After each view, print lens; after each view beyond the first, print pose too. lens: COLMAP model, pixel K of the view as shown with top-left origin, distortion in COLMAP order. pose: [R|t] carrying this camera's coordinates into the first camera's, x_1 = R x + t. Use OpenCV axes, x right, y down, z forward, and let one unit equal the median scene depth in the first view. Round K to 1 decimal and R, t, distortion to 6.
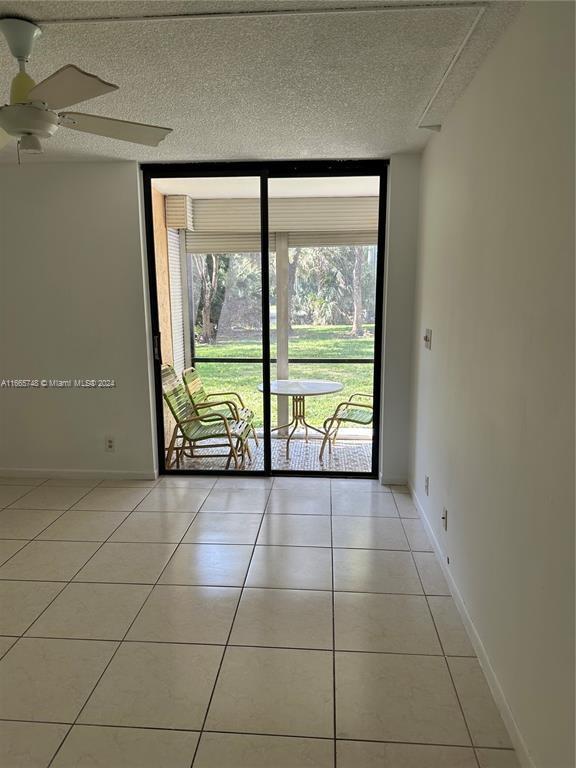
lens RADIAL K [[542.0, 0, 288.0], [0, 542.0, 384.0], [0, 0, 1]] dist [0.098219, -0.090727]
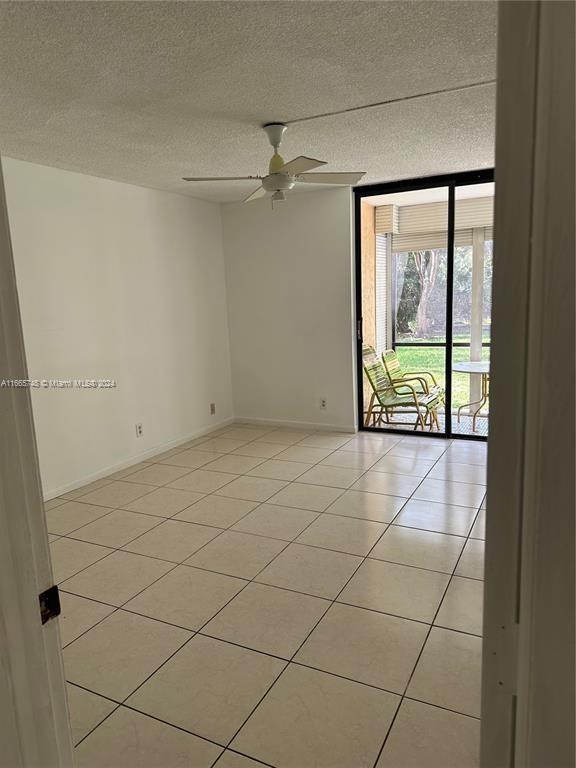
lens RADIAL K [[542.0, 0, 288.0], [0, 542.0, 384.0], [0, 0, 1]] dist [0.098219, -0.090727]
pose [[0.921603, 0.030636, -0.386923, 0.094676], [-0.029328, 0.999527, 0.009285, 0.048875], [0.387024, 0.002791, 0.922065, -0.222277]]
